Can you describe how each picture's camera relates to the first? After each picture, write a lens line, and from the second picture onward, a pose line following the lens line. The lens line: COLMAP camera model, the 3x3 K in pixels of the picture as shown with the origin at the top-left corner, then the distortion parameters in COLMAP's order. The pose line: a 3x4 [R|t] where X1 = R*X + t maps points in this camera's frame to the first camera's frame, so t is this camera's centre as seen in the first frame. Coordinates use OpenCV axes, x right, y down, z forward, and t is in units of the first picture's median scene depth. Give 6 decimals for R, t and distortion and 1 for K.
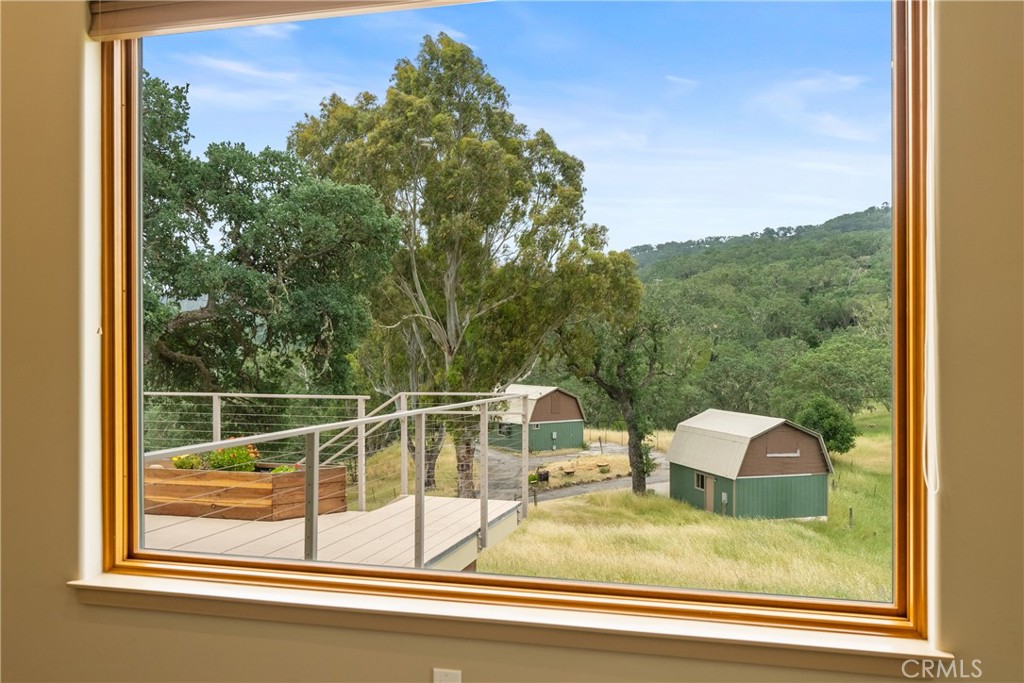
lens RADIAL K [[871.7, 0, 540.2], [0, 871.7, 345.7], [0, 0, 1]] dist [-0.047672, -0.002716]
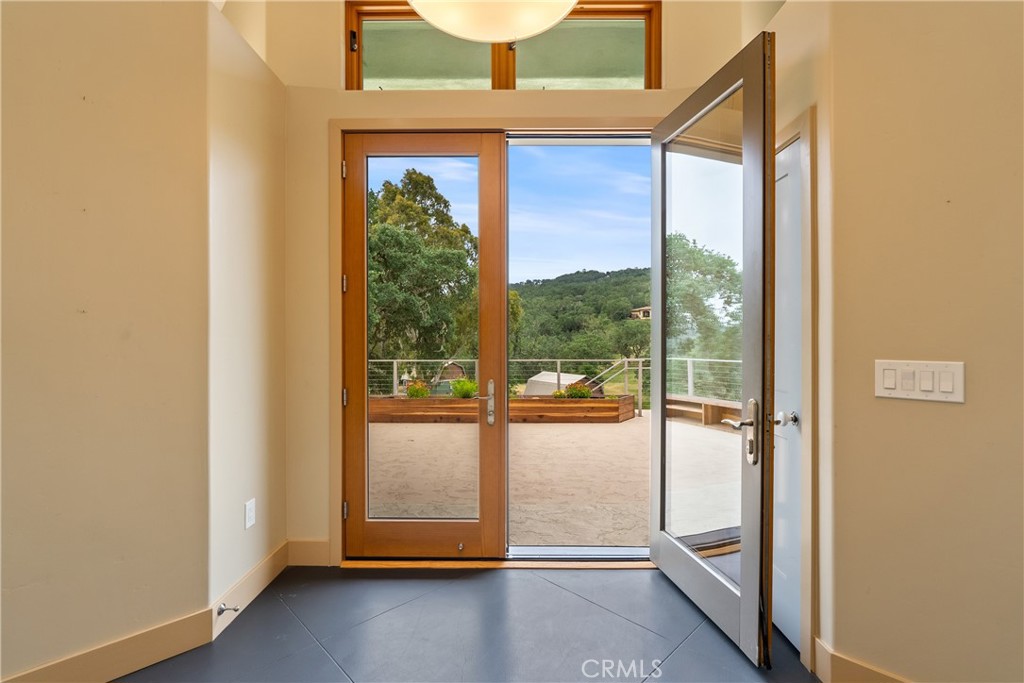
lens RADIAL K [[461.7, 0, 518.9], [0, 461.7, 341.6], [0, 0, 1]] dist [-0.003673, 0.000531]
pose [[0.964824, -0.004577, 0.262857, -0.133835], [0.003880, 0.999987, 0.003171, 0.001478], [-0.262868, -0.002039, 0.964830, 0.002710]]
